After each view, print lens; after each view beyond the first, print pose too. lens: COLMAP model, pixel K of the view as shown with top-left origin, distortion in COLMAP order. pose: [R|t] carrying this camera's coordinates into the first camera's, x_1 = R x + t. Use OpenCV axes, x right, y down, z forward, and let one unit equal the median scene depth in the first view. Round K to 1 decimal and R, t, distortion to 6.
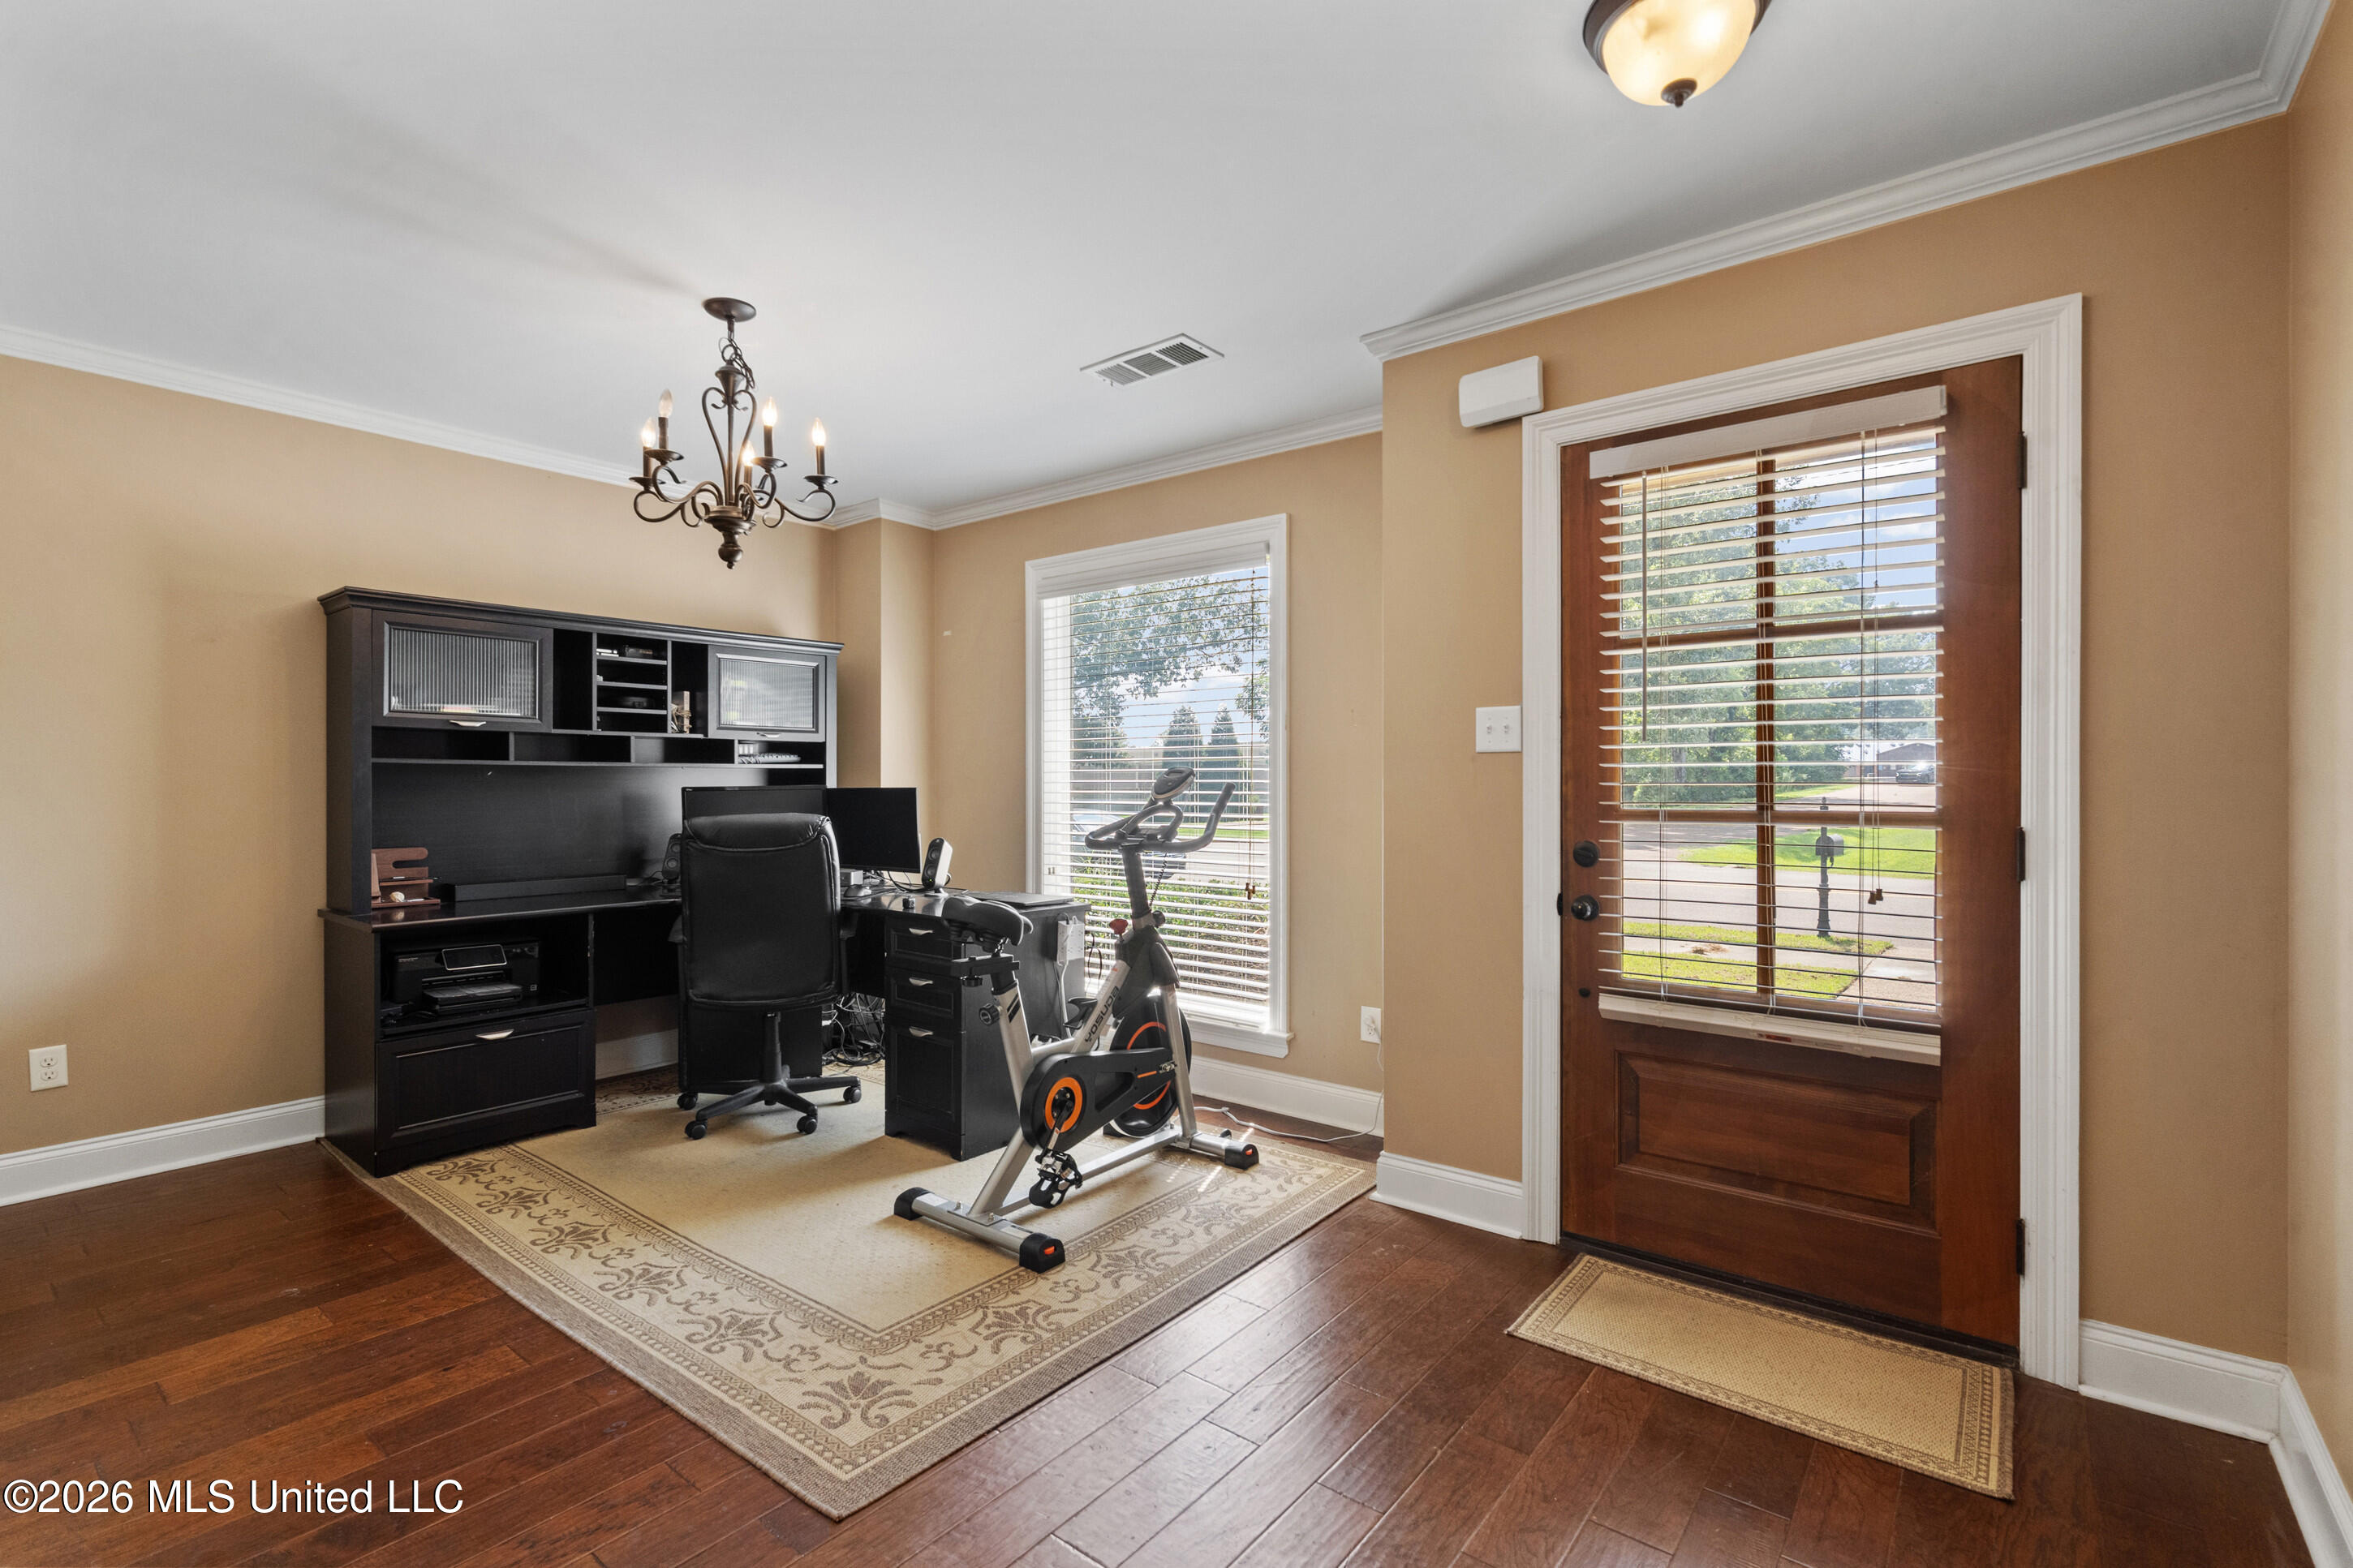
lens RADIAL K [[1082.1, 0, 1178.1], [0, 1082.1, 772.4], [0, 0, 1]] dist [-0.006931, 0.003196]
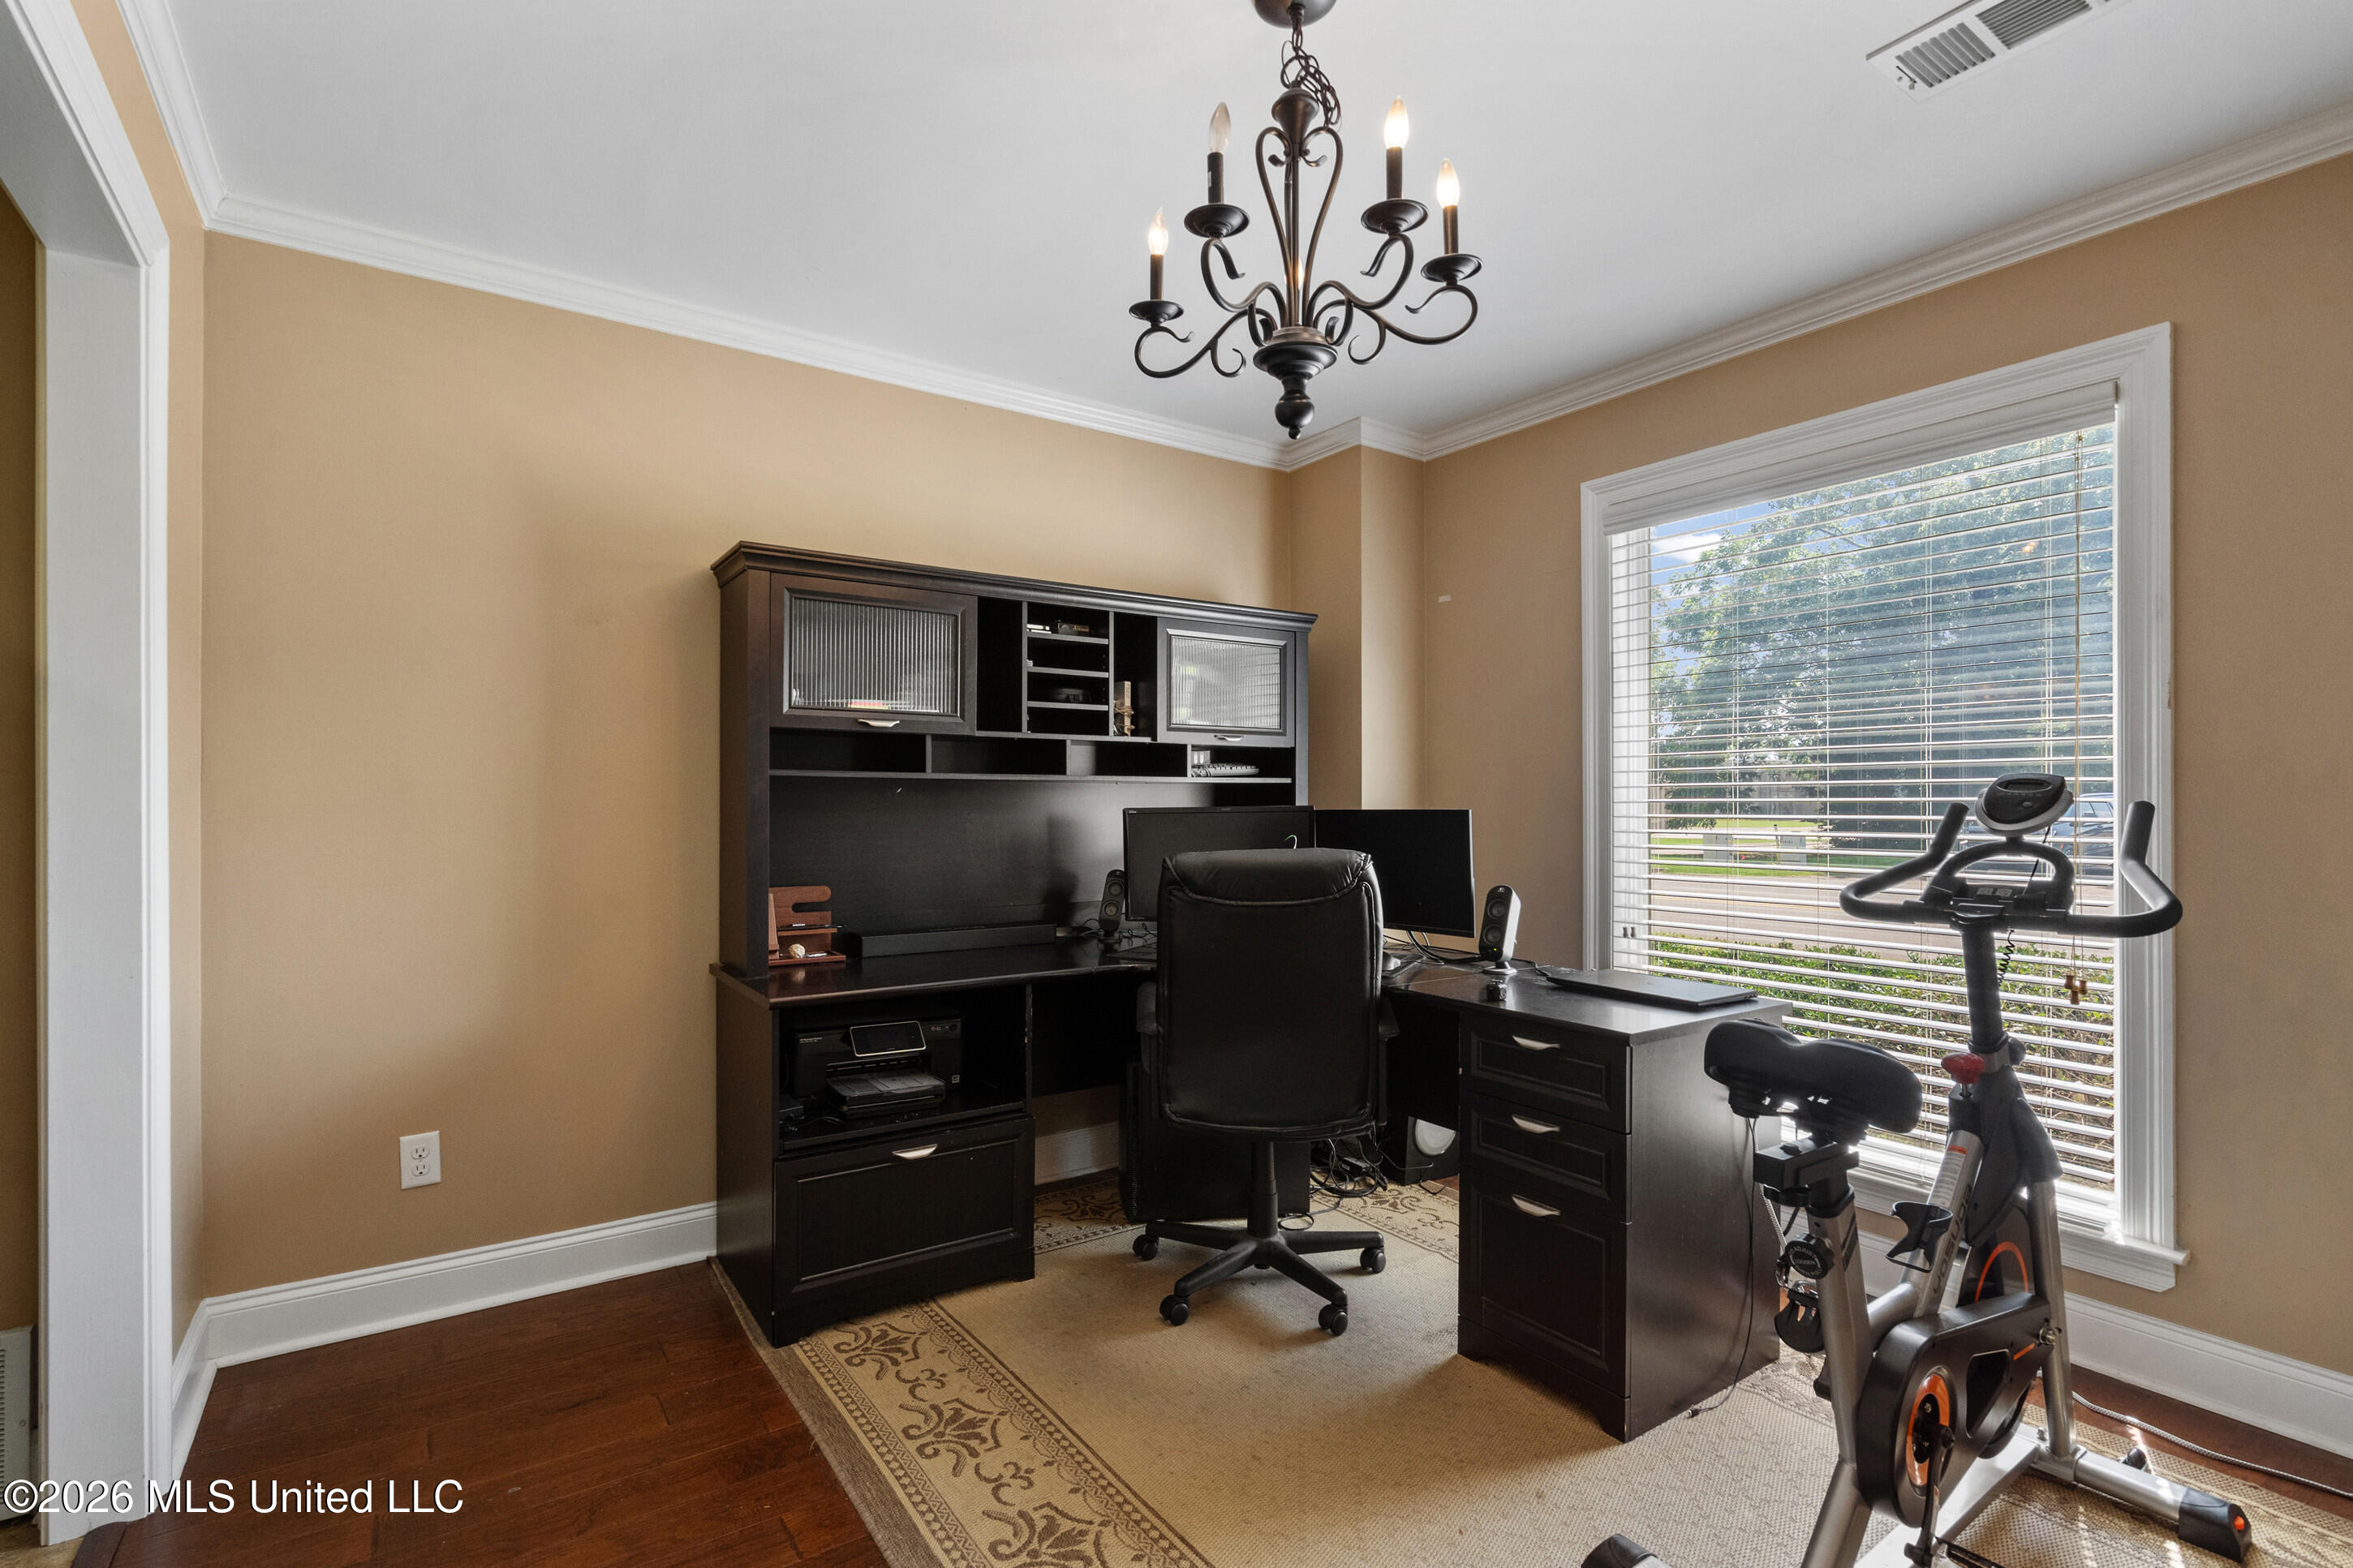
lens RADIAL K [[1082.1, 0, 1174.7], [0, 1082.1, 779.1], [0, 0, 1]] dist [-0.006931, 0.003196]
pose [[0.960665, -0.005566, -0.277653, -0.253559], [0.001815, 0.999904, -0.013765, 0.004568], [0.277702, 0.012720, 0.960583, 0.337144]]
